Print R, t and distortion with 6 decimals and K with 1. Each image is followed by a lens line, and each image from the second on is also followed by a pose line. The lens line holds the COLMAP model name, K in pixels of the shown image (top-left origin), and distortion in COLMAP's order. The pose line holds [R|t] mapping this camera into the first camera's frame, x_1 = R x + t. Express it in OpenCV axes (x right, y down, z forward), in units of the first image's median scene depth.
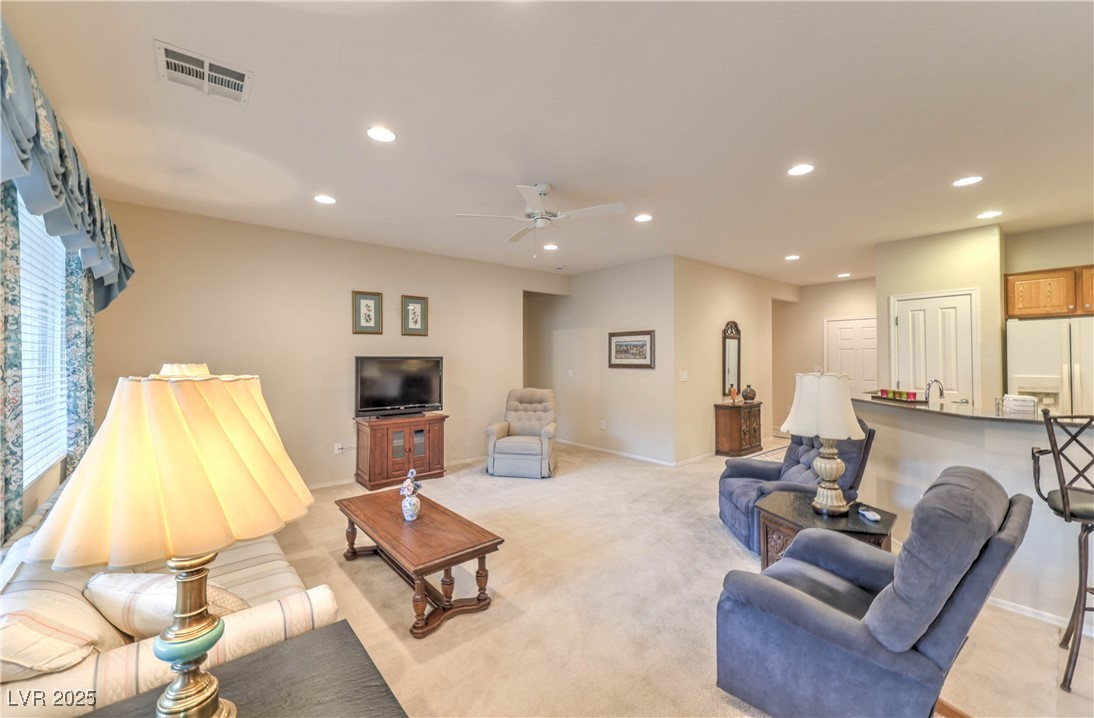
lens RADIAL K [[433.4, 0, 544.7], [0, 433.4, 352.7], [0, 0, 1]] dist [0.001925, 0.000126]
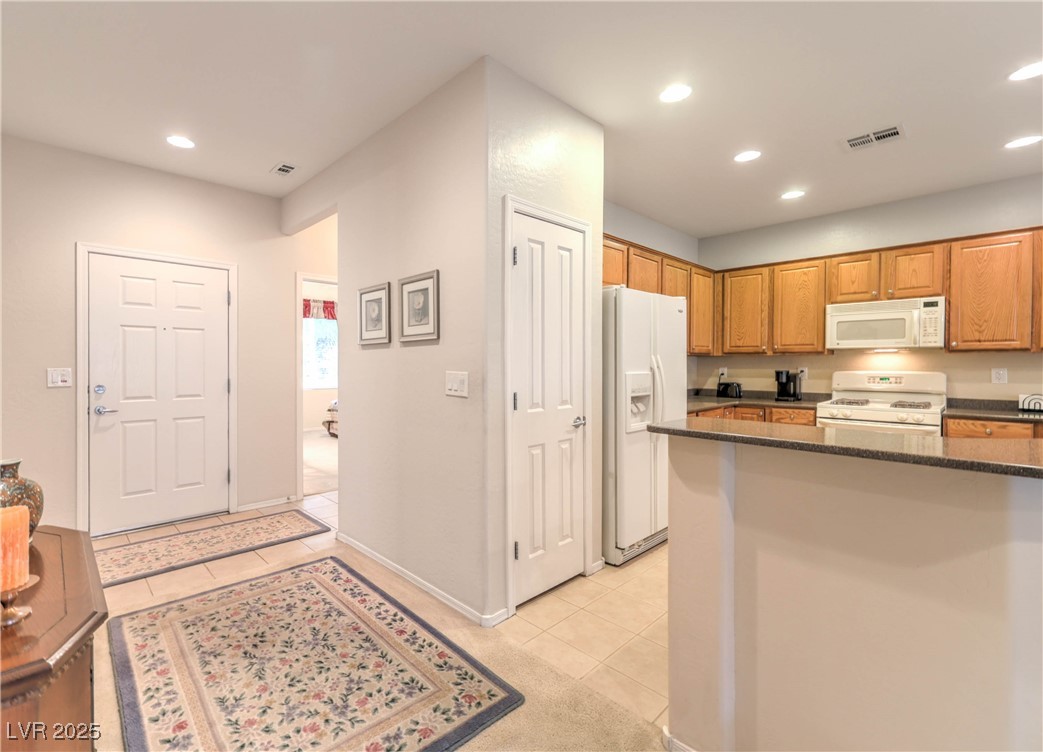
lens RADIAL K [[458.2, 0, 467.2], [0, 458.2, 371.1], [0, 0, 1]] dist [0.001859, 0.000328]
pose [[-0.034678, -0.012878, 0.999316, 0.344928], [-0.012609, 0.999843, 0.012447, 0.039333], [-0.999319, -0.012168, -0.034835, 1.065002]]
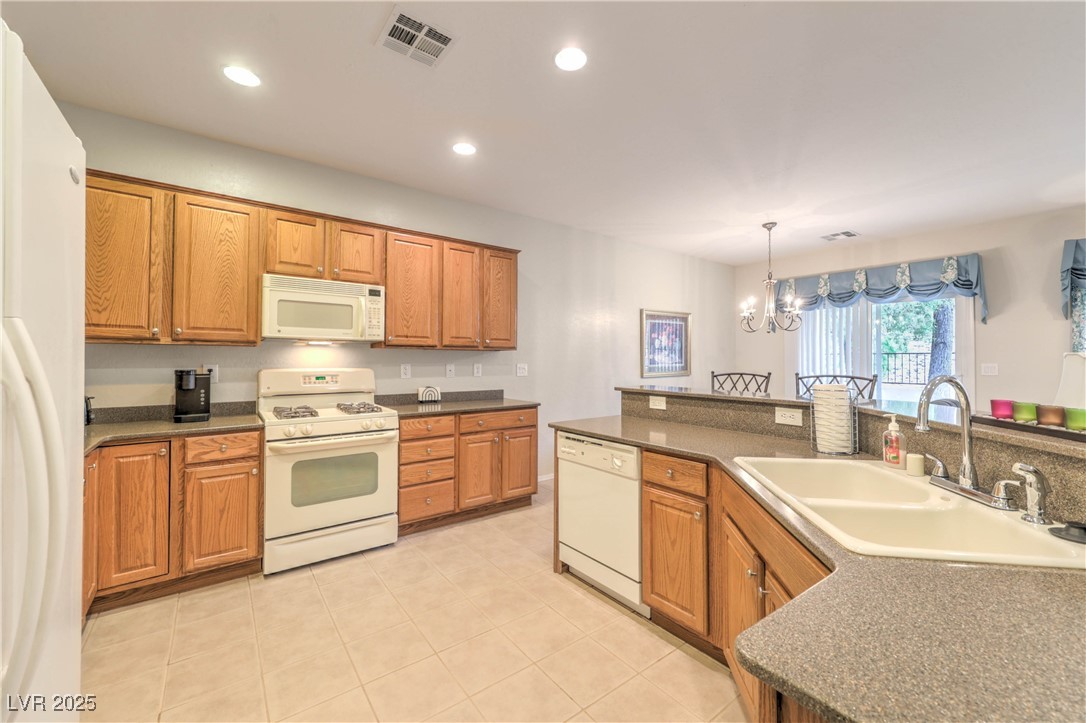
lens RADIAL K [[437.0, 0, 543.6], [0, 437.0, 352.6], [0, 0, 1]] dist [0.007627, 0.000162]
pose [[-0.999360, 0.000721, 0.035767, 0.802453], [-0.000330, 0.999569, -0.029367, 0.035873], [-0.035773, -0.029360, -0.998929, 0.910791]]
